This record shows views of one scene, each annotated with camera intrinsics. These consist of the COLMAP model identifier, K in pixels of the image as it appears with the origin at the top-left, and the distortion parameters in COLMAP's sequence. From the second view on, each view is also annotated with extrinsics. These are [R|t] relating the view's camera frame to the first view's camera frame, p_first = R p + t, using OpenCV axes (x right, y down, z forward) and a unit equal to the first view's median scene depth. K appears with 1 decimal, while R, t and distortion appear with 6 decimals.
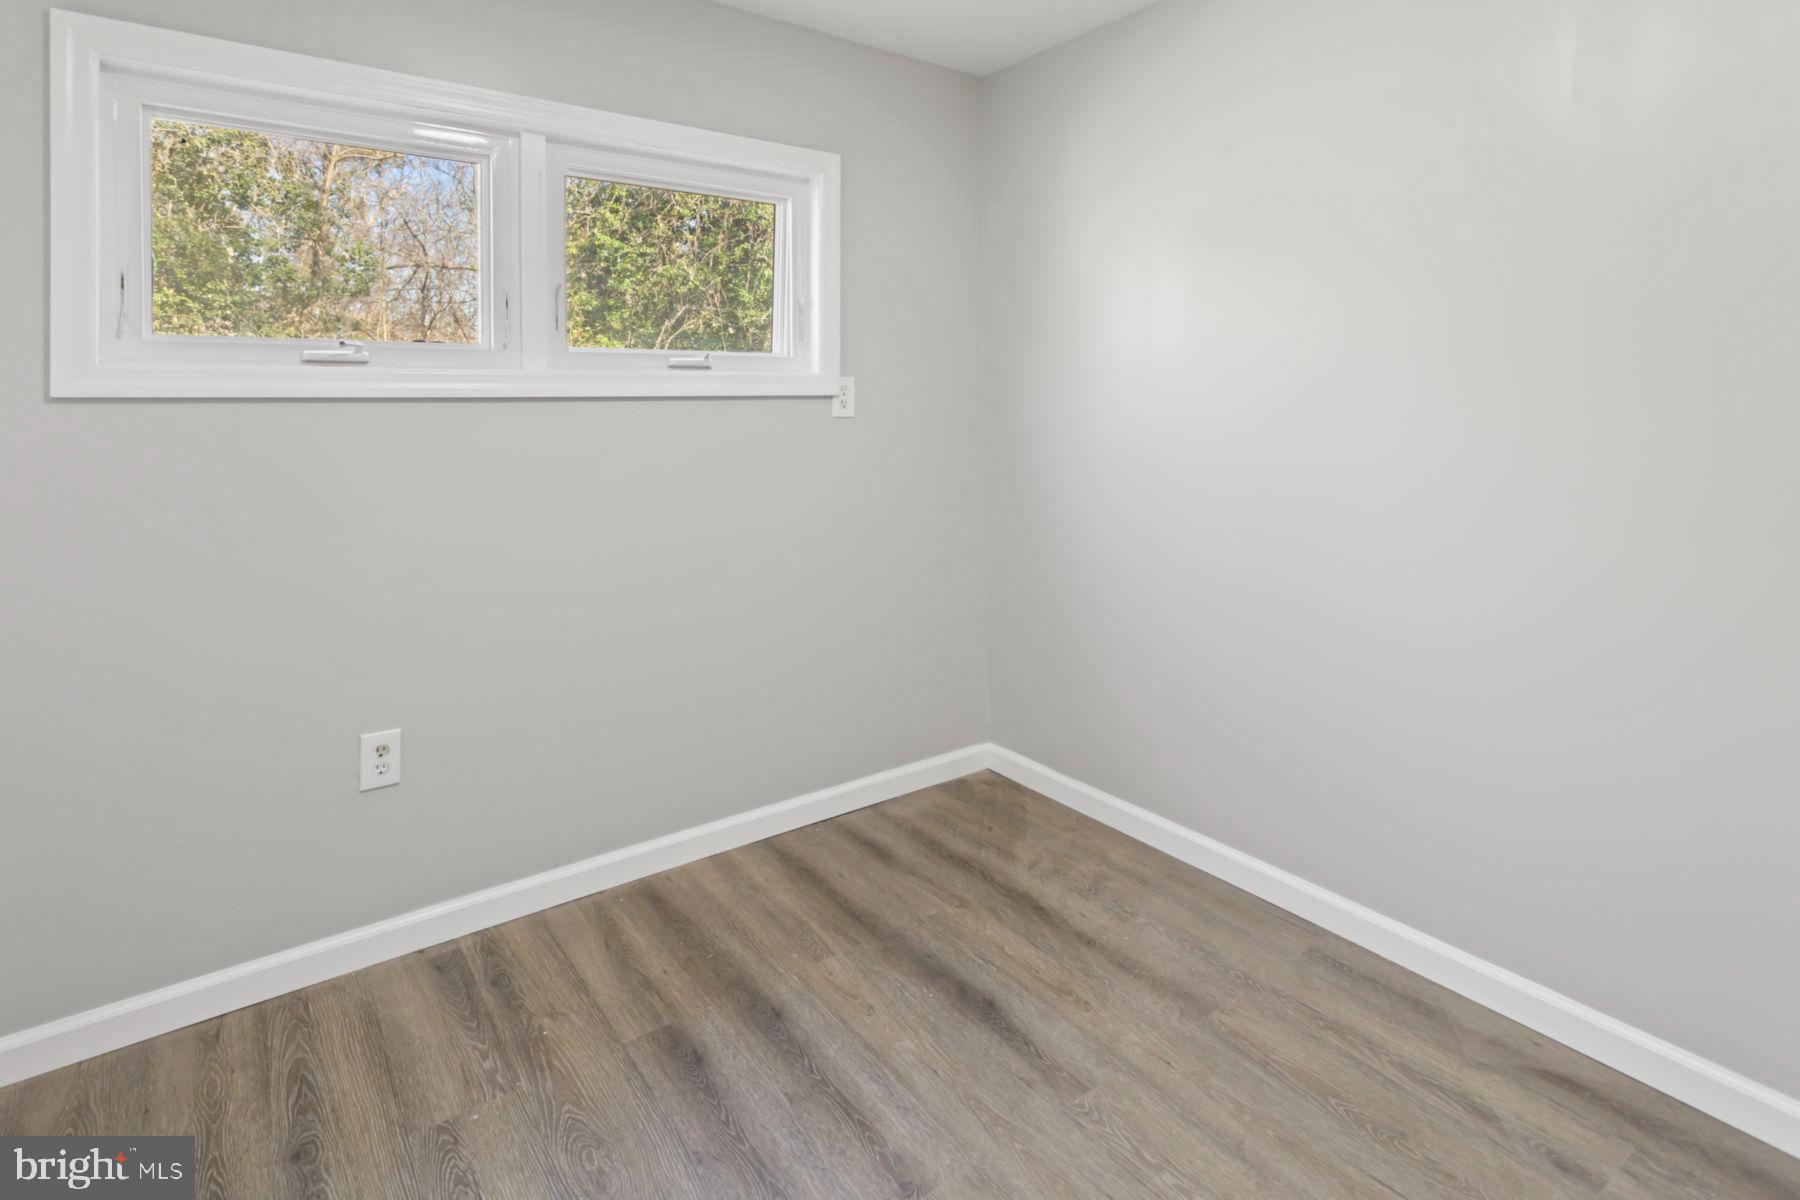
lens RADIAL K [[924.1, 0, 896.0], [0, 924.1, 397.0], [0, 0, 1]] dist [0.002392, 0.001076]
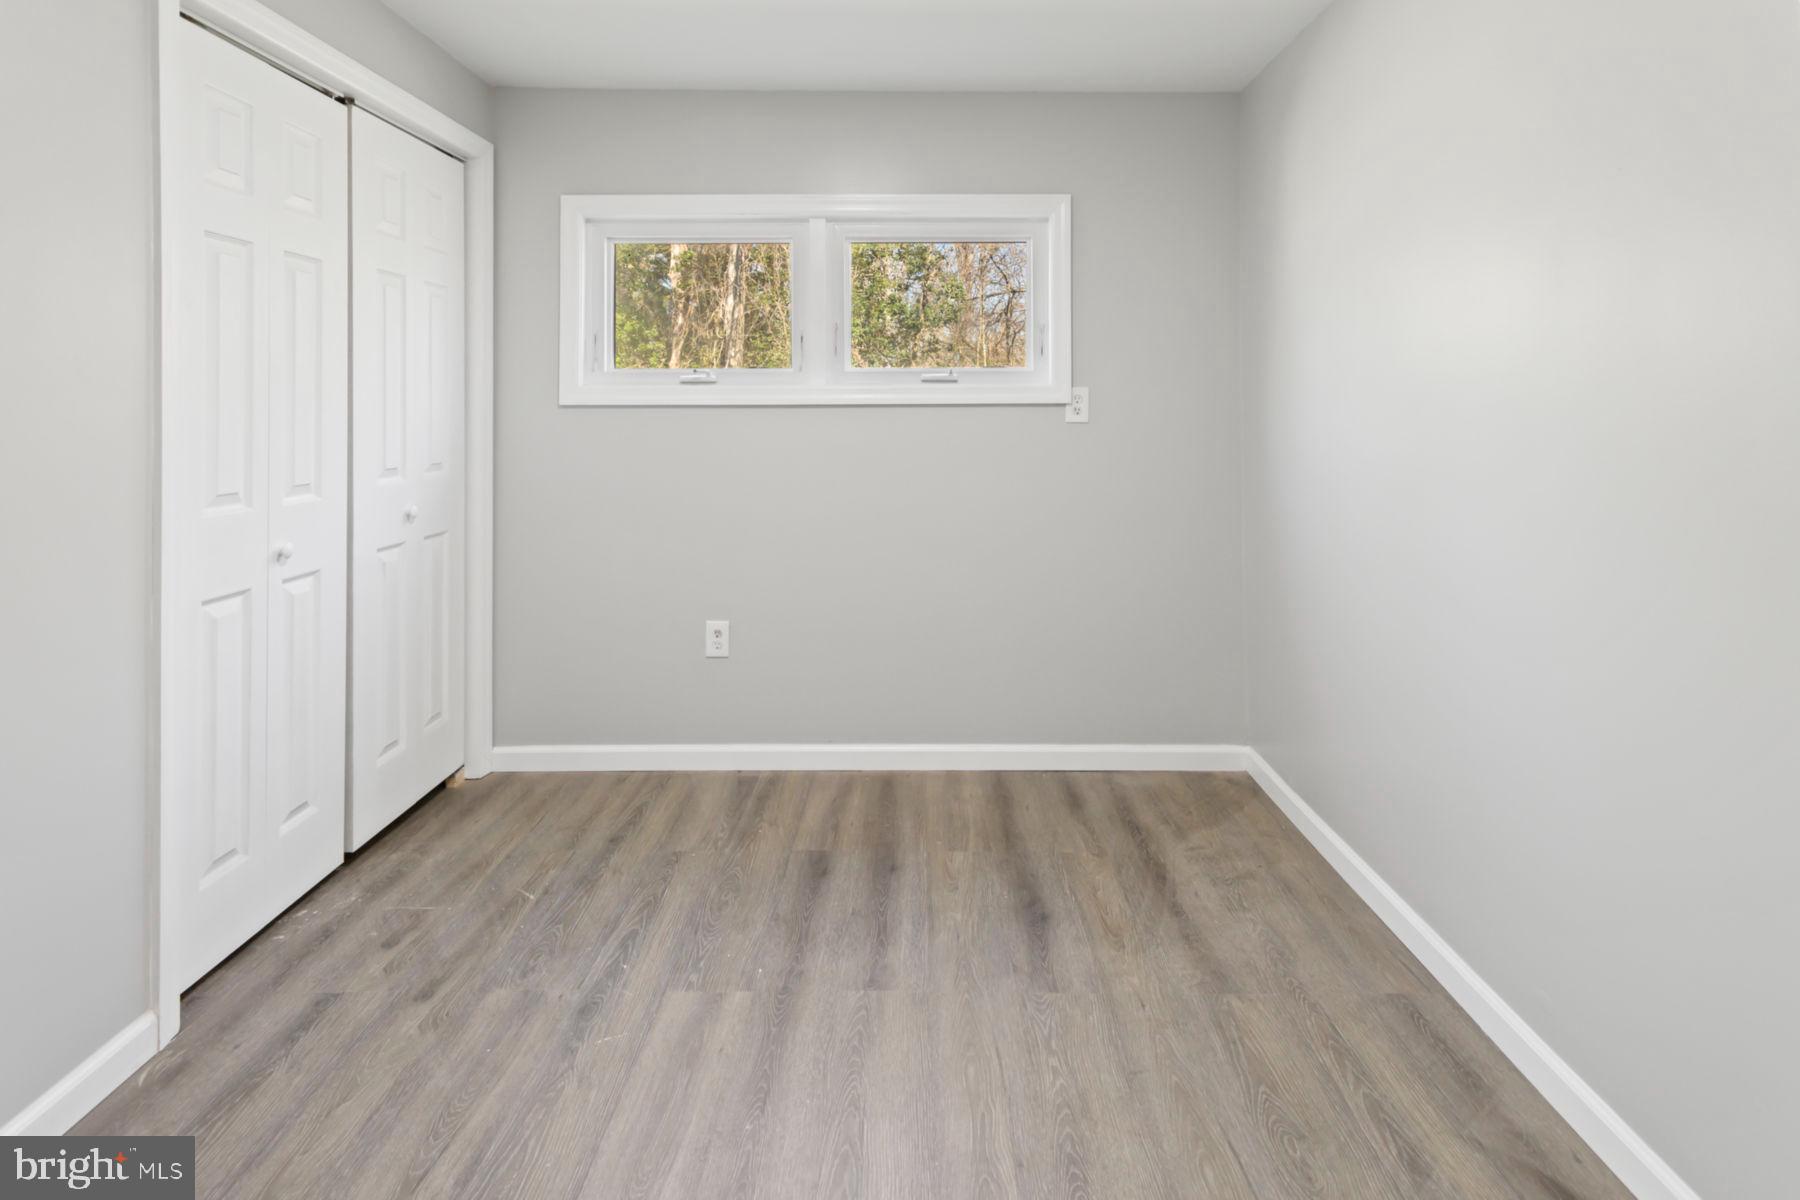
lens RADIAL K [[909.9, 0, 904.1], [0, 909.9, 394.6], [0, 0, 1]] dist [-0.000435, 0.001315]
pose [[0.806539, -0.007197, -0.591137, 0.657714], [0.000408, 0.999932, -0.011617, 0.000777], [0.591181, 0.009128, 0.806487, -0.050149]]
